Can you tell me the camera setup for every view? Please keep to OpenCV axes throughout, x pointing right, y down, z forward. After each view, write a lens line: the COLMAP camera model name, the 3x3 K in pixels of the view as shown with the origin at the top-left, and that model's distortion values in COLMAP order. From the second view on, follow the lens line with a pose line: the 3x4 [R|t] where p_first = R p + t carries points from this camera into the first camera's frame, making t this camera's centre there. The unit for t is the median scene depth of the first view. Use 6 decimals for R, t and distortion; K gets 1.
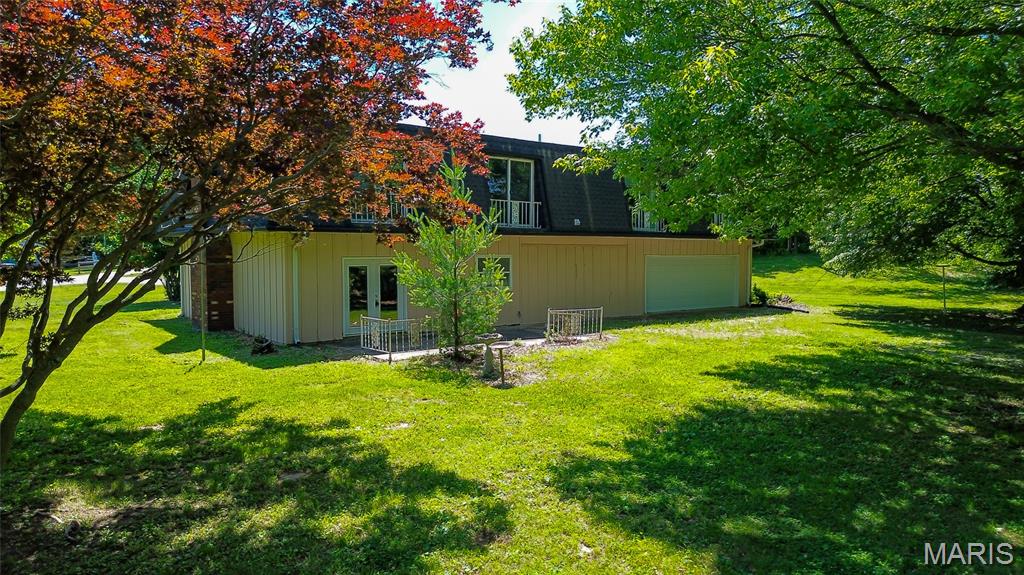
lens RADIAL K [[717.3, 0, 513.8], [0, 717.3, 288.8], [0, 0, 1]] dist [0.050456, -0.043972]
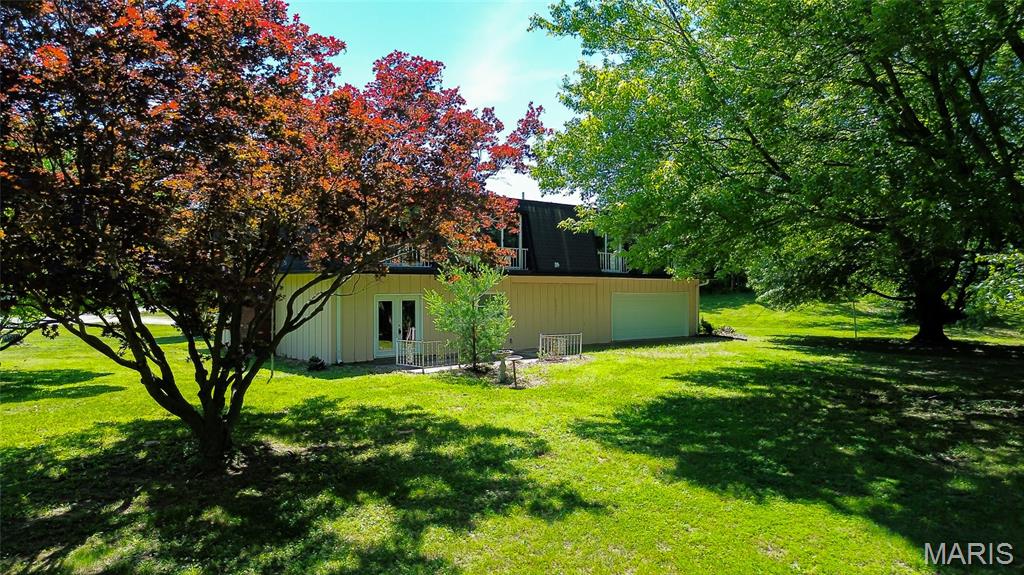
lens RADIAL K [[717.3, 0, 511.7], [0, 717.3, 286.0], [0, 0, 1]] dist [0.050456, -0.043972]
pose [[0.998182, -0.002670, 0.060207, -0.087157], [0.006352, 0.998115, -0.061042, 0.022479], [-0.059930, 0.061313, 0.996318, -0.288212]]
